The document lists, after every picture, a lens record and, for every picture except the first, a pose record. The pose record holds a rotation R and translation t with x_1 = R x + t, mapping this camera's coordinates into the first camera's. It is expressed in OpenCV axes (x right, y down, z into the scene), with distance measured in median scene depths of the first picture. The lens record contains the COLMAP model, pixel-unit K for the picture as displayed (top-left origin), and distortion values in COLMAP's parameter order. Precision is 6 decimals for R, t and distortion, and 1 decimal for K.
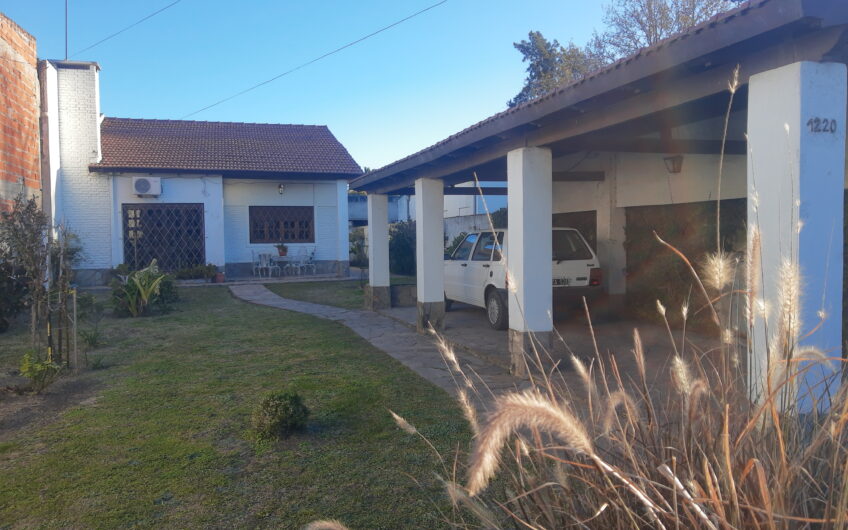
lens RADIAL K [[652.6, 0, 424.0], [0, 652.6, 265.0], [0, 0, 1]] dist [-0.004804, 0.000771]
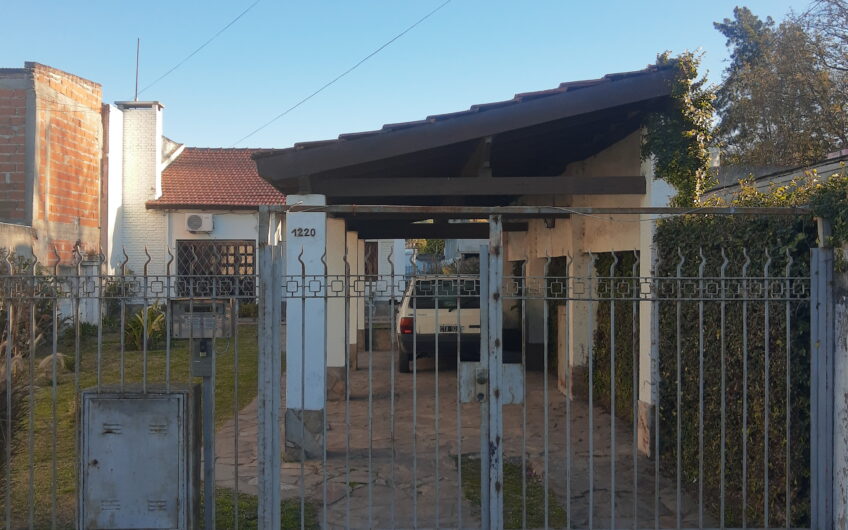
lens RADIAL K [[865.3, 0, 424.0], [0, 865.3, 265.0], [0, 0, 1]] dist [-0.025321, -0.014345]
pose [[0.965322, 0.012427, -0.260766, 0.252454], [-0.024755, 0.998723, -0.044046, -0.006941], [0.259886, 0.048974, 0.964397, -0.178880]]
